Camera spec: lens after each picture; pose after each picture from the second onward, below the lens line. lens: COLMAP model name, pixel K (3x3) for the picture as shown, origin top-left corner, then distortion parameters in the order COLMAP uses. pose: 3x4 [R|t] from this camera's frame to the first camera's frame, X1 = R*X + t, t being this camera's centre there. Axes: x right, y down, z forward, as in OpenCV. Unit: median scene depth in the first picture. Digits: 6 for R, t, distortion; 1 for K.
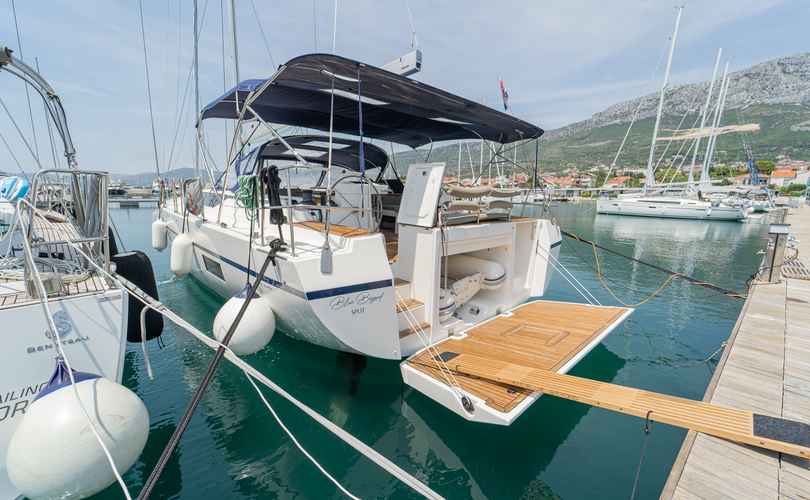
lens RADIAL K [[324.5, 0, 405.2], [0, 324.5, 252.6], [0, 0, 1]] dist [0.001187, -0.000086]
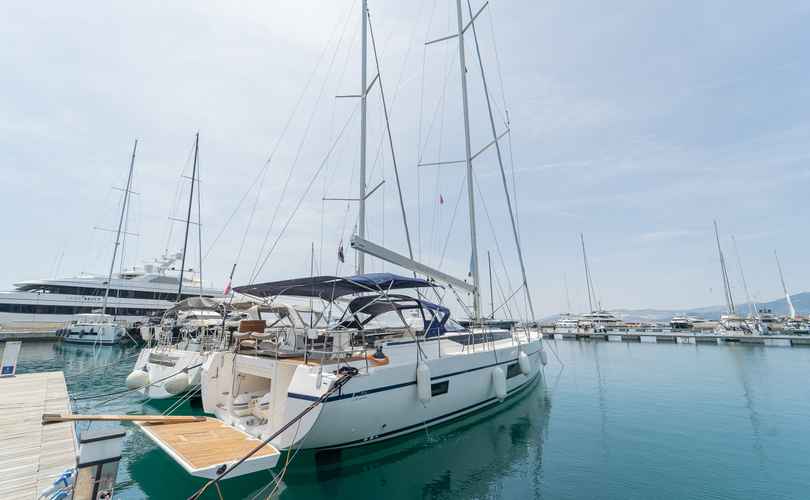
lens RADIAL K [[324.5, 0, 405.2], [0, 324.5, 252.6], [0, 0, 1]] dist [0.001187, -0.000086]
pose [[0.113630, -0.220559, -0.968732, 1.699016], [-0.182032, 0.953920, -0.238538, -0.285700], [0.976705, 0.203445, 0.068245, 1.324443]]
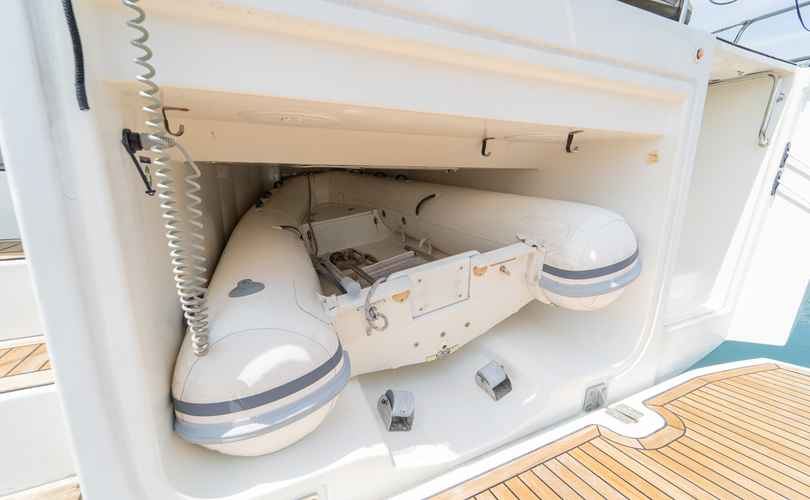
lens RADIAL K [[324.5, 0, 405.2], [0, 324.5, 252.6], [0, 0, 1]] dist [0.001187, -0.000086]
pose [[0.946517, 0.066687, -0.315688, 0.220603], [-0.050085, 0.996915, 0.060424, 0.059328], [0.318744, -0.041381, 0.946937, 0.716173]]
